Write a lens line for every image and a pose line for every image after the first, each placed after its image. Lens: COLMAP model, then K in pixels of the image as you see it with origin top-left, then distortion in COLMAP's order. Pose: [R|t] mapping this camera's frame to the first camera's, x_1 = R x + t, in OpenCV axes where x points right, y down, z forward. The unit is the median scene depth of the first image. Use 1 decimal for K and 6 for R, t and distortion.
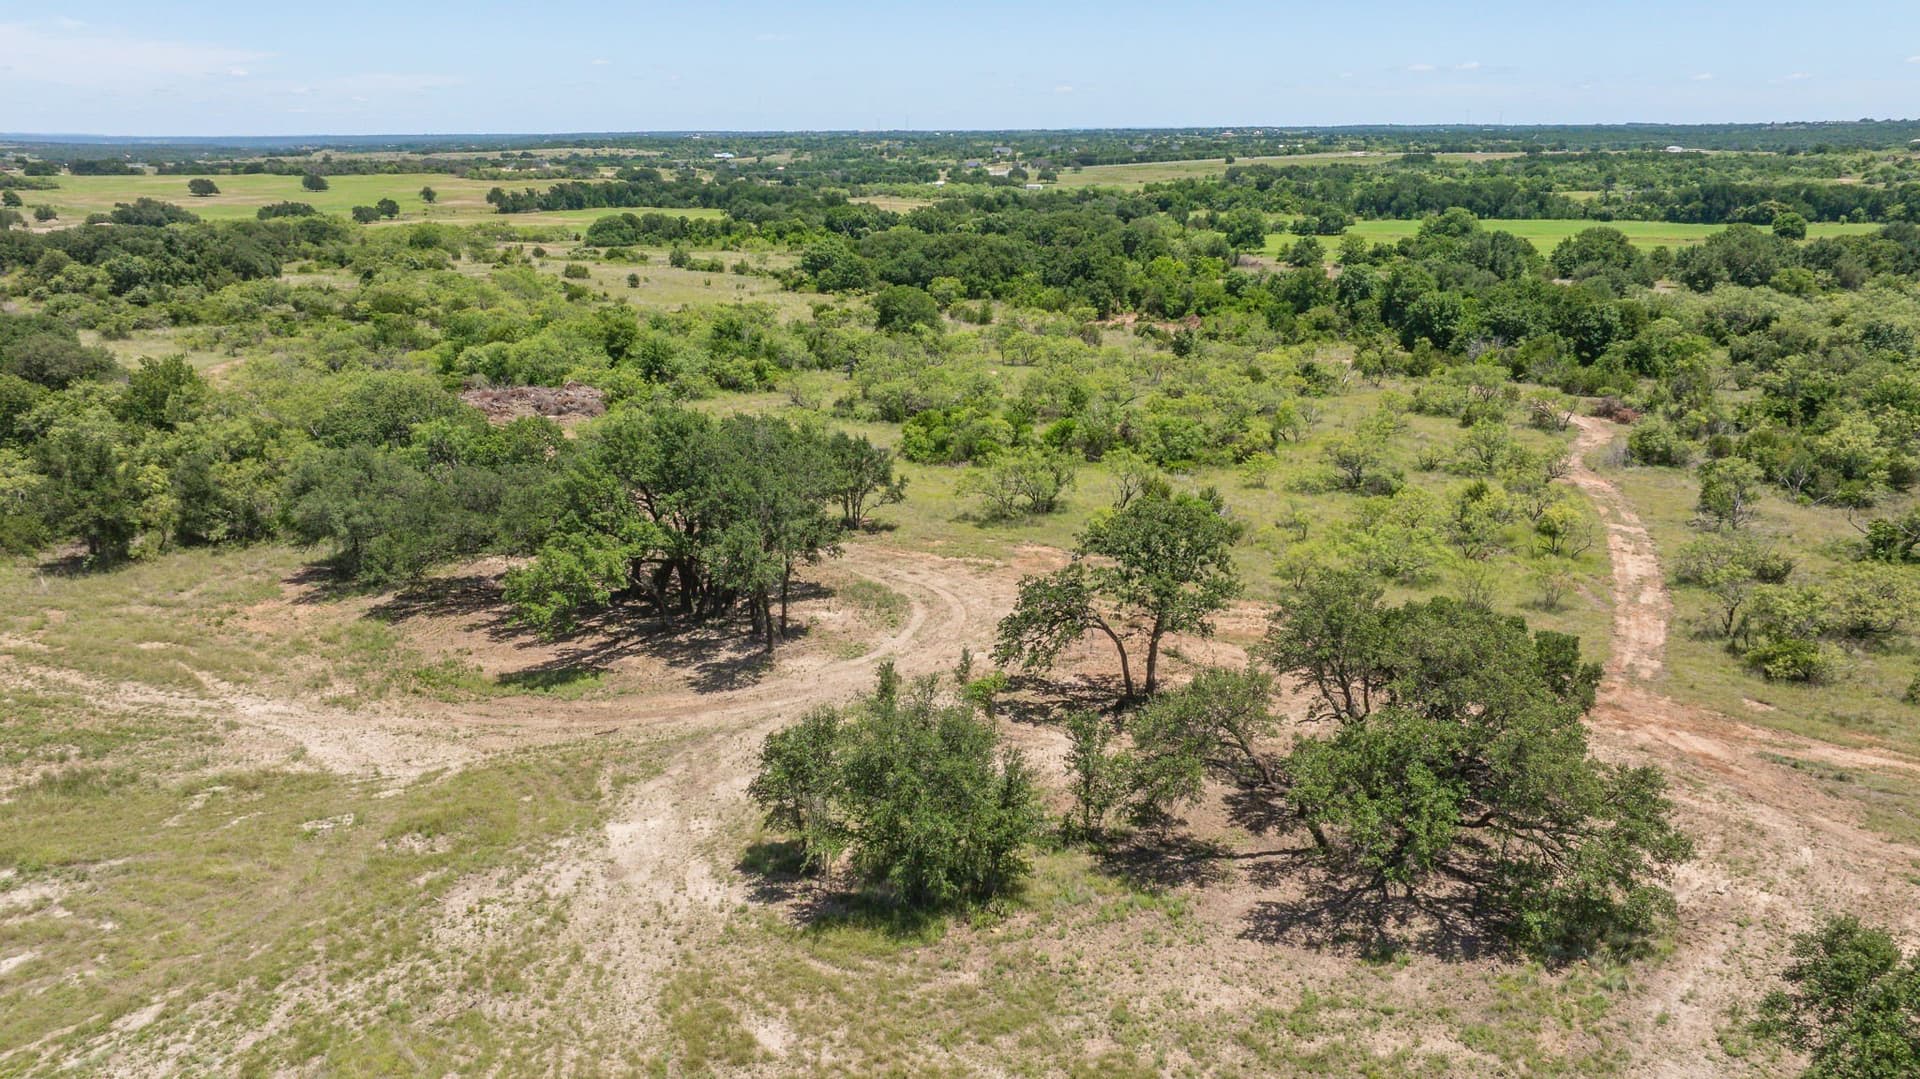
lens RADIAL K [[1366.8, 0, 960.0], [0, 1366.8, 539.5], [0, 0, 1]] dist [0.000149, -0.034626]
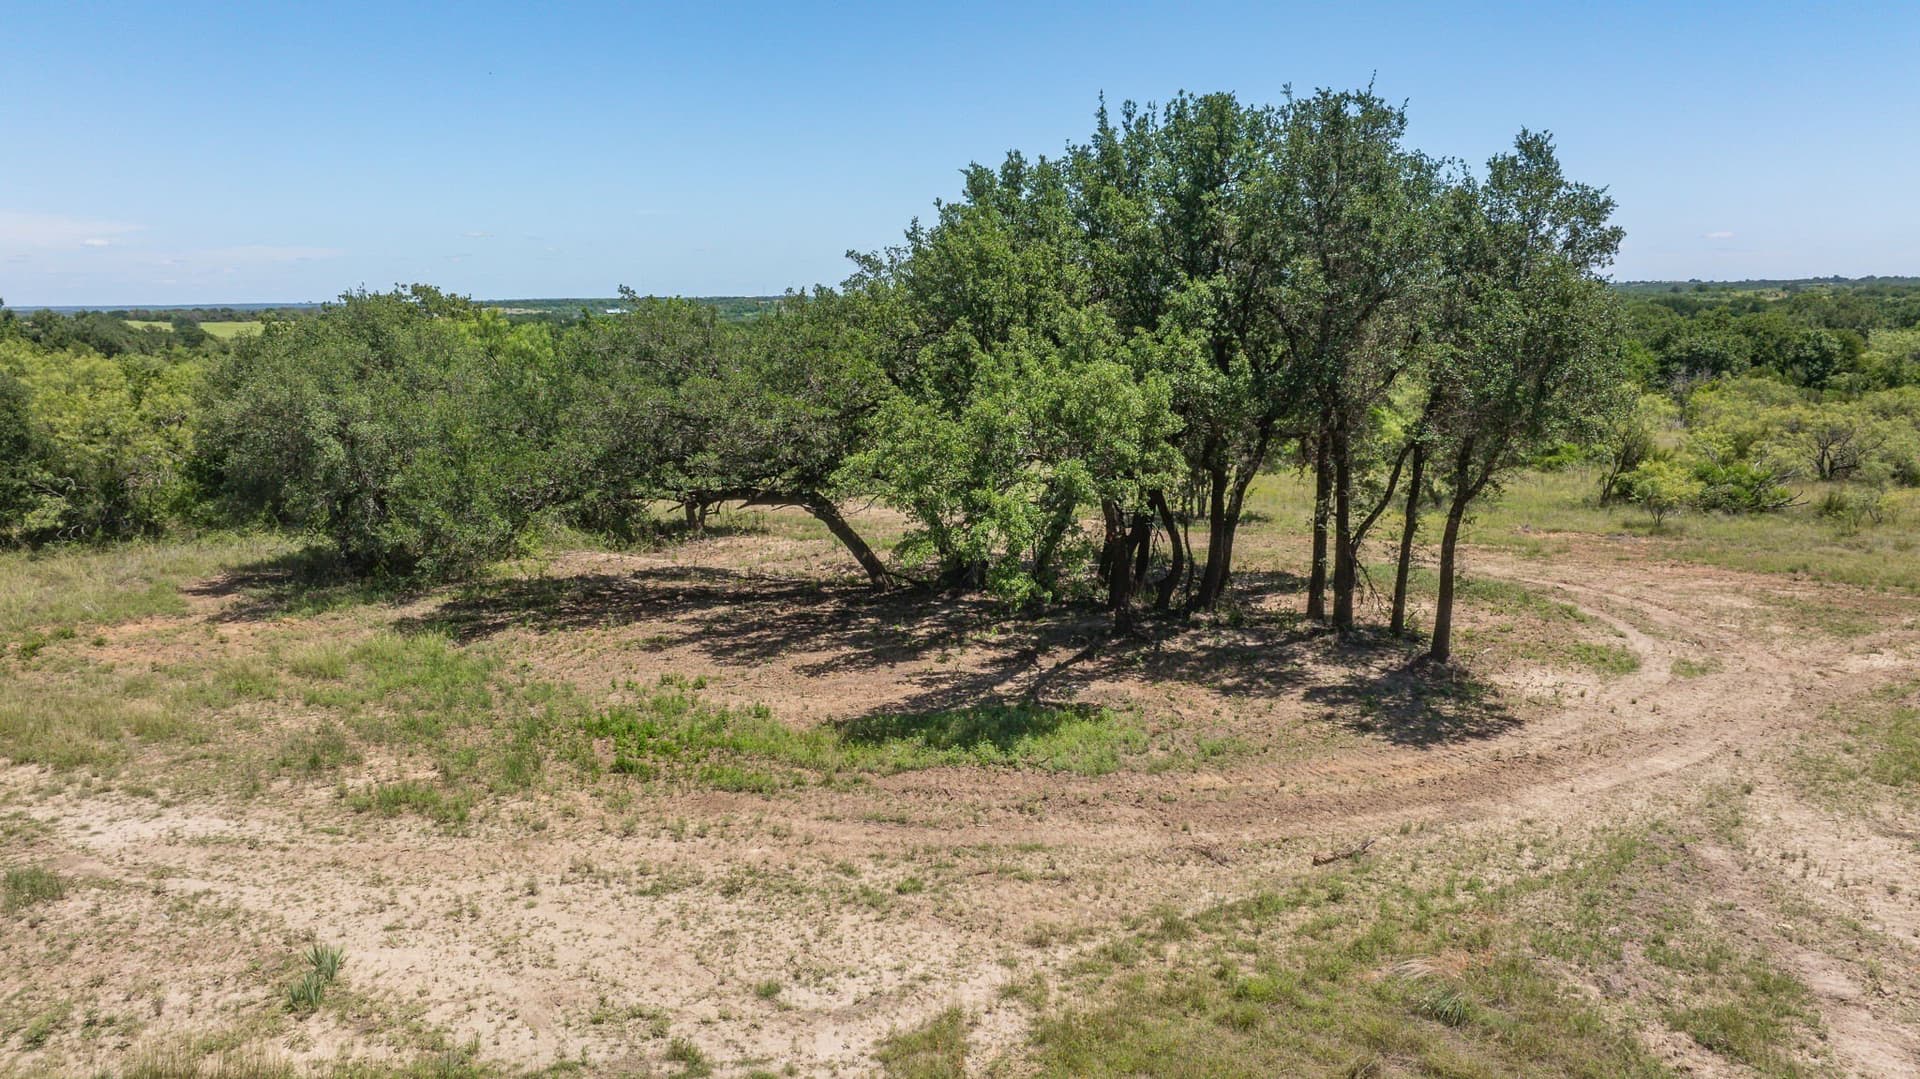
lens RADIAL K [[1362.5, 0, 960.0], [0, 1362.5, 539.5], [0, 0, 1]] dist [-0.007238, 0.000947]
pose [[0.996144, -0.020595, 0.085283, -0.065292], [0.030501, 0.992718, -0.116536, 0.018474], [-0.082262, 0.118688, 0.989518, 0.124252]]
